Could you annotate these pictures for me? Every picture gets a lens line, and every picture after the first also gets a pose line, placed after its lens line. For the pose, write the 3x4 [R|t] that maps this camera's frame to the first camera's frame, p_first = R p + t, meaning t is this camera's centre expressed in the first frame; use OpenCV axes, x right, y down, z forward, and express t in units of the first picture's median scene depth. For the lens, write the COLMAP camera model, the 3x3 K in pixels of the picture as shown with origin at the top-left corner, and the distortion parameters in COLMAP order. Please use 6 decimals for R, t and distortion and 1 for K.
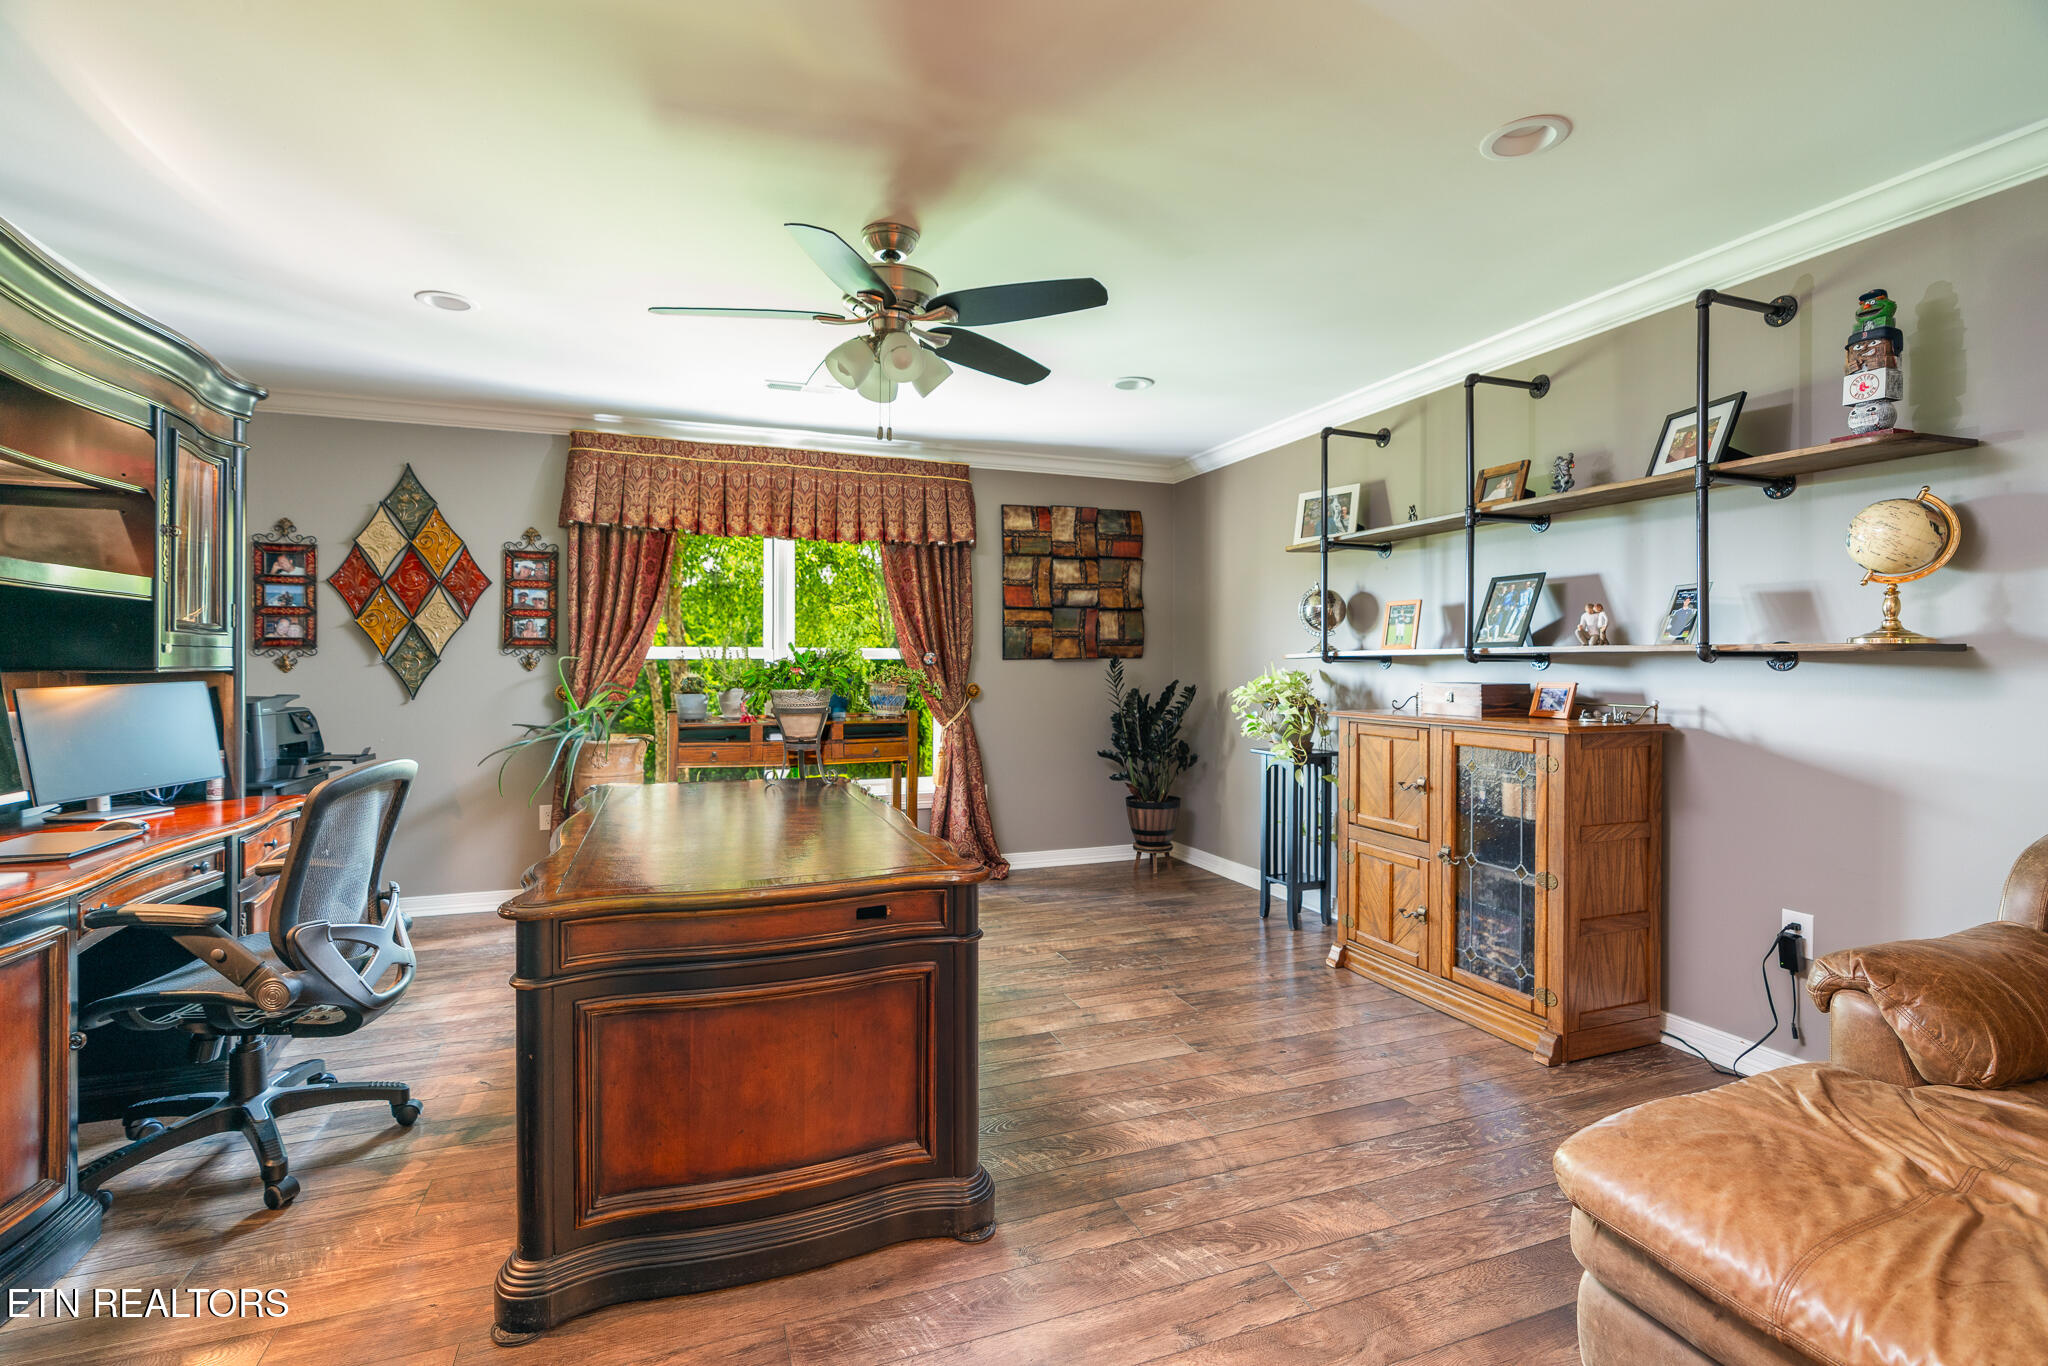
lens RADIAL K [[946.6, 0, 1016.9], [0, 946.6, 671.2], [0, 0, 1]] dist [-0.000876, 0.003090]
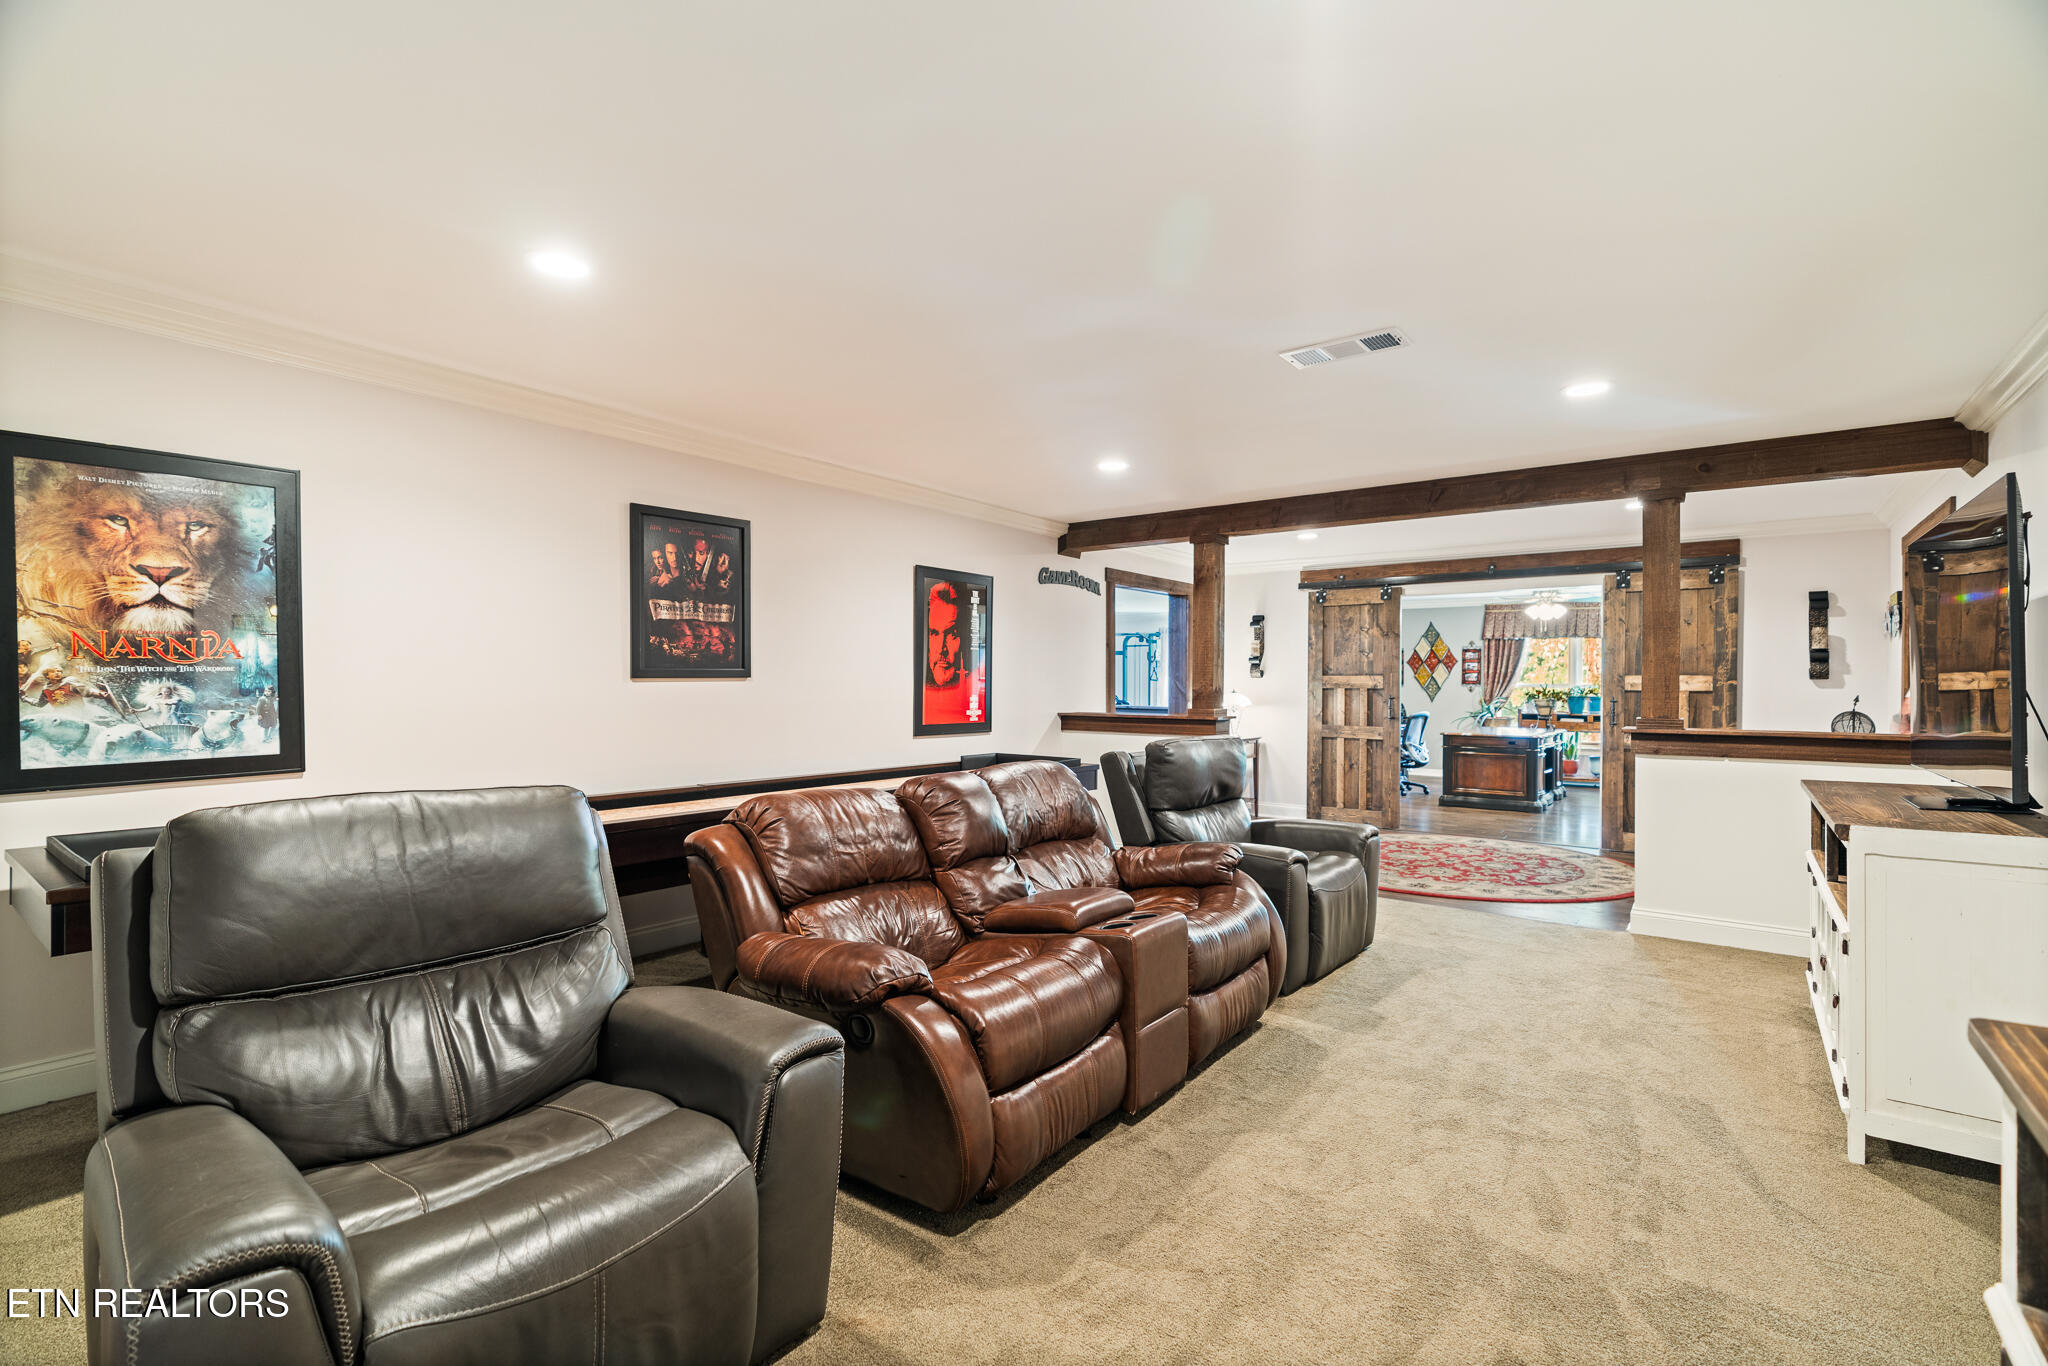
lens RADIAL K [[946.6, 0, 1017.3], [0, 946.6, 685.3], [0, 0, 1]] dist [-0.000876, 0.003090]
pose [[0.542194, 0.004413, -0.840242, 1.100196], [-0.011294, 0.999934, -0.002036, -0.000471], [0.840177, 0.010594, 0.542208, -1.627166]]
